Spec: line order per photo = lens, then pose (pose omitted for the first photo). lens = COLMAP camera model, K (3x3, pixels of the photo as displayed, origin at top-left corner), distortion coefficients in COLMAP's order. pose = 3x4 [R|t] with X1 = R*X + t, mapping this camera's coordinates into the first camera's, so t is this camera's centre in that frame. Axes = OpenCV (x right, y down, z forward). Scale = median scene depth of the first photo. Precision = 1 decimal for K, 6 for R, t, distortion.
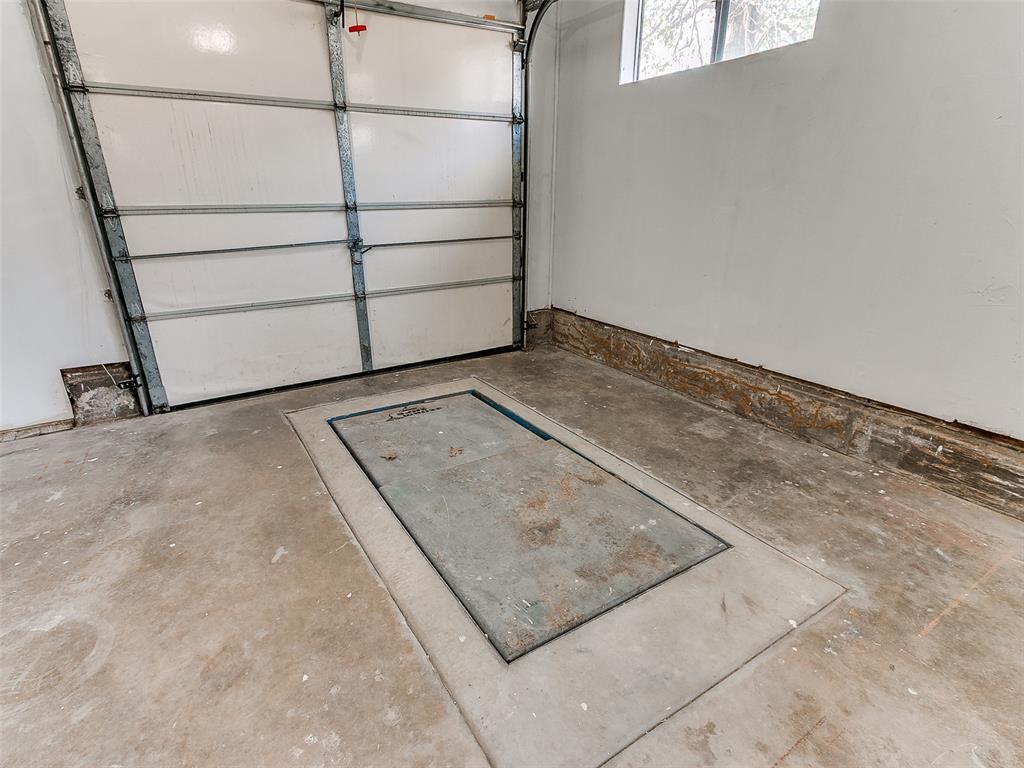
lens RADIAL K [[531.8, 0, 511.8], [0, 531.8, 393.9], [0, 0, 1]] dist [0.006837, -0.010554]
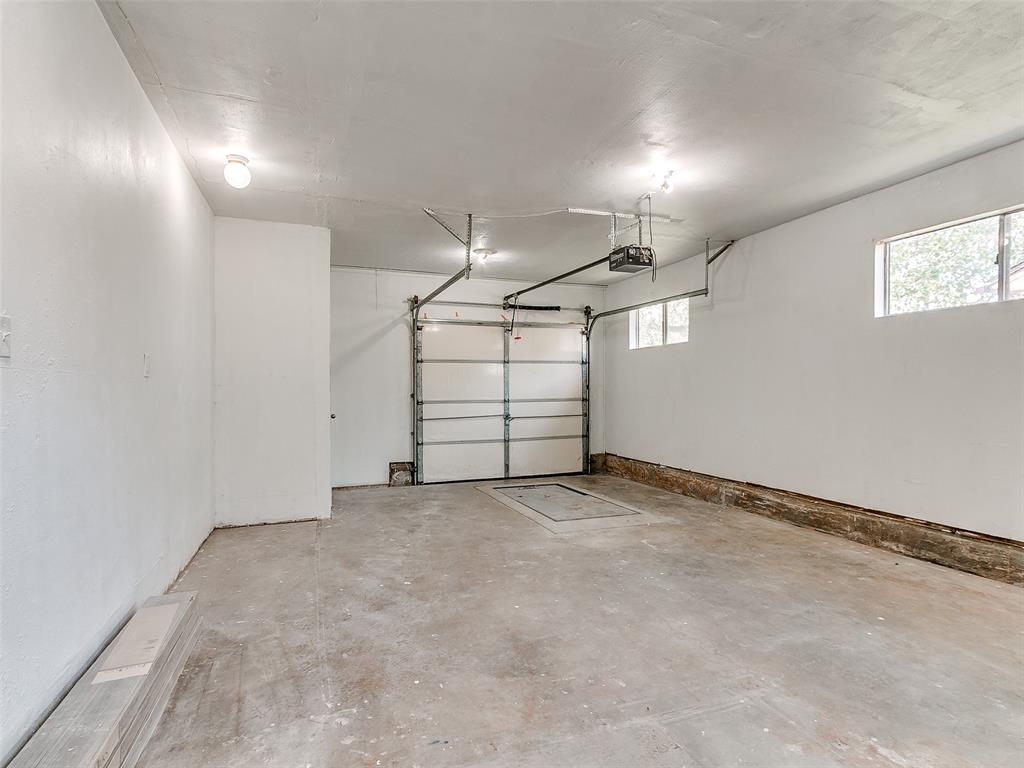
lens RADIAL K [[531.8, 0, 511.8], [0, 531.8, 393.9], [0, 0, 1]] dist [0.006837, -0.010554]
pose [[0.979732, -0.000362, -0.200312, 0.175538], [-0.069175, 0.937865, -0.340034, 0.401390], [0.187989, 0.346999, 0.918832, -1.116523]]
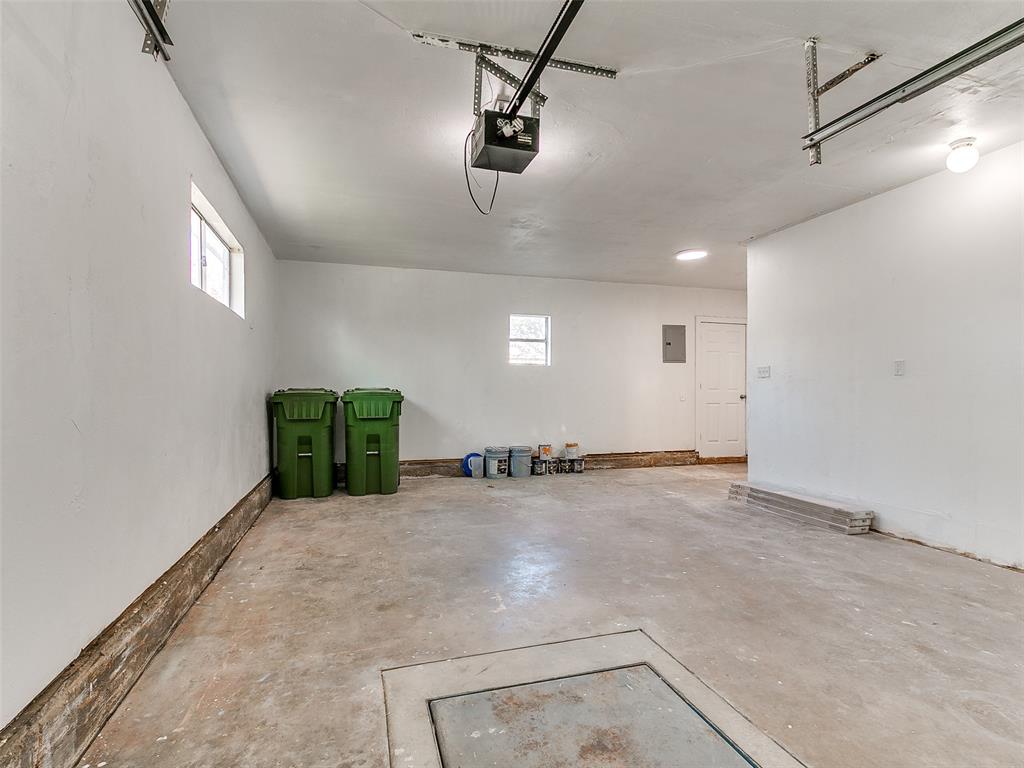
lens RADIAL K [[531.8, 0, 511.8], [0, 531.8, 393.9], [0, 0, 1]] dist [0.006837, -0.010554]
pose [[-0.964335, 0.000610, 0.264684, -0.019133], [0.095041, 0.934105, 0.344115, -0.368610], [-0.247033, 0.356998, -0.900848, 0.978239]]
